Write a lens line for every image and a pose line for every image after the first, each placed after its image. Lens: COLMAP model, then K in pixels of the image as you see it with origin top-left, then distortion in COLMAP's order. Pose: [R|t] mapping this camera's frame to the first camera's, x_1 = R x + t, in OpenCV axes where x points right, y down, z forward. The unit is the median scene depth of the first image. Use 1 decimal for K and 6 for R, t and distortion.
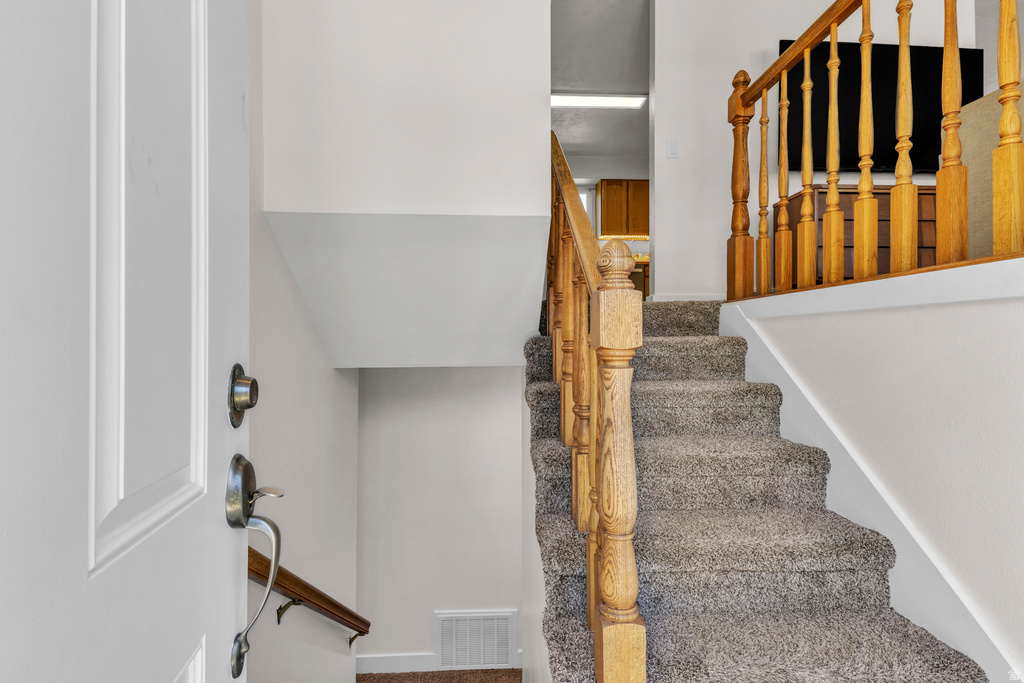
lens RADIAL K [[509.4, 0, 512.8], [0, 509.4, 339.1], [0, 0, 1]] dist [0.019472, -0.006312]
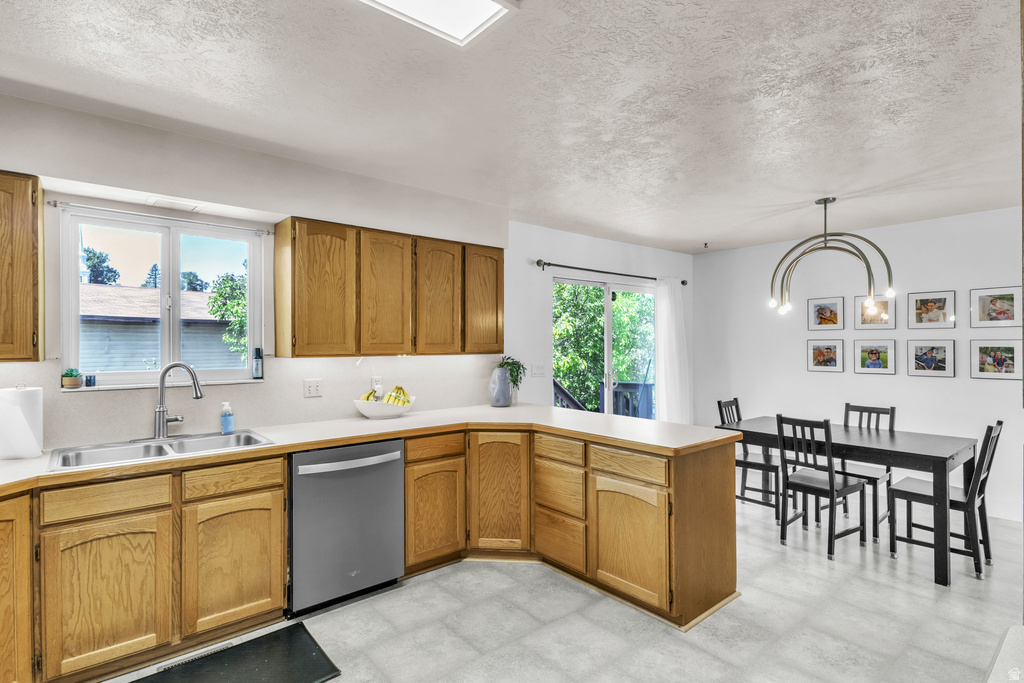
lens RADIAL K [[509.4, 0, 513.1], [0, 509.4, 342.4], [0, 0, 1]] dist [0.019472, -0.006312]
pose [[0.767068, 0.003034, 0.641559, 0.056924], [0.001205, 0.999980, -0.006170, -0.216698], [-0.641565, 0.005506, 0.767049, 0.606498]]
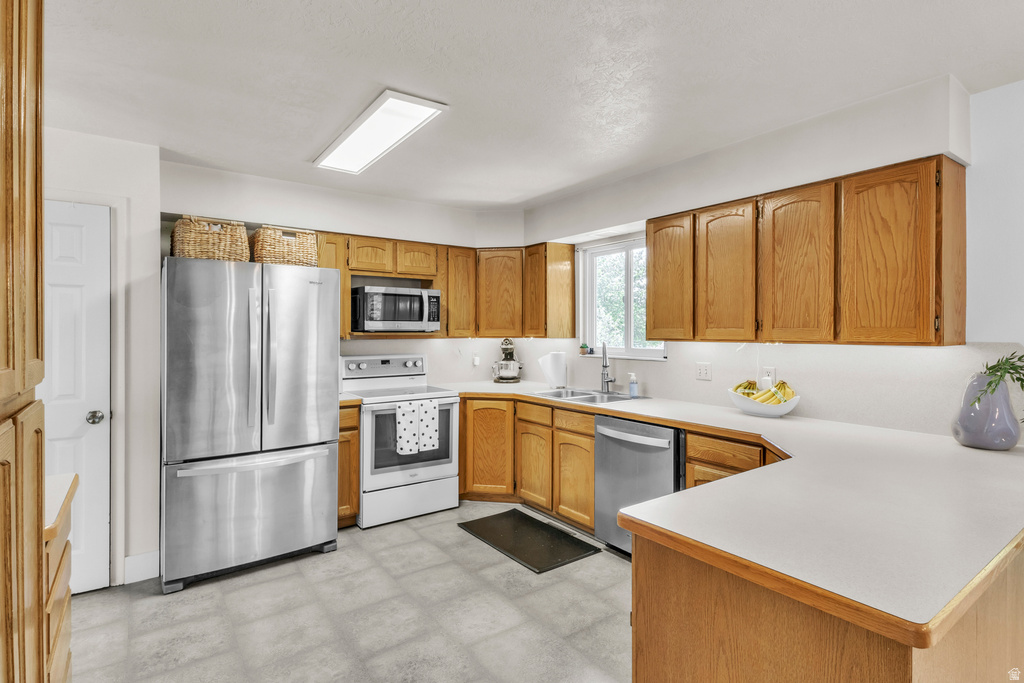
lens RADIAL K [[509.4, 0, 508.0], [0, 509.4, 333.9], [0, 0, 1]] dist [0.019472, -0.006312]
pose [[0.574715, 0.006687, -0.818326, 0.469001], [-0.000125, 0.999967, 0.008083, -0.217203], [0.818353, -0.004543, 0.574697, 0.650396]]
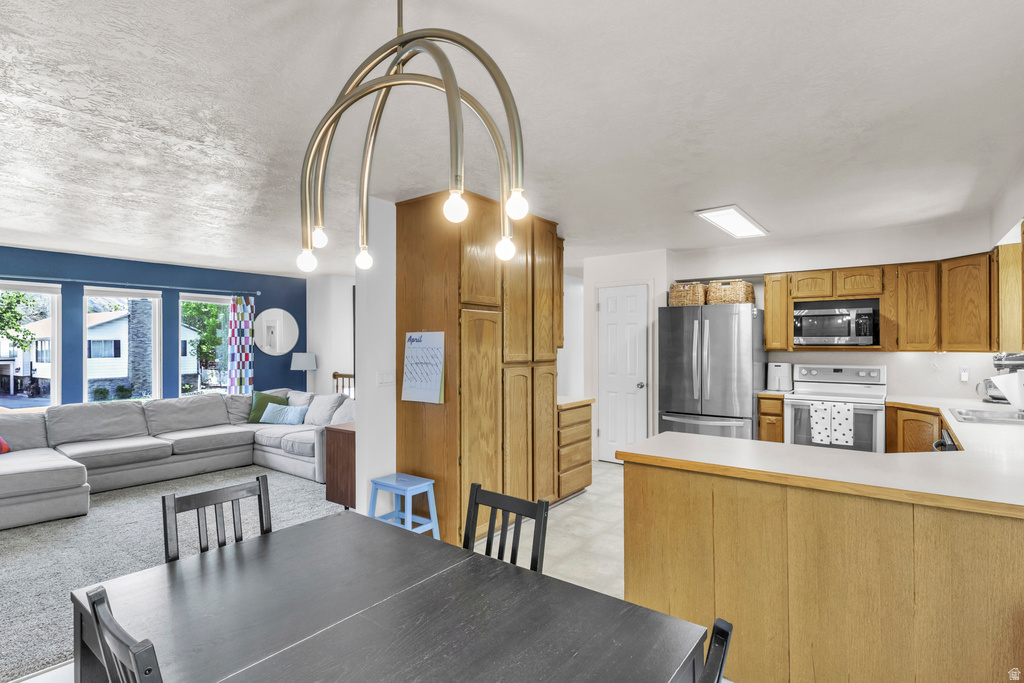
lens RADIAL K [[509.4, 0, 515.2], [0, 509.4, 343.7], [0, 0, 1]] dist [0.019472, -0.006312]
pose [[-0.607773, 0.004208, -0.794099, 0.721352], [0.002486, 0.999991, 0.003397, -0.220181], [0.794107, 0.000091, -0.607778, 0.932535]]
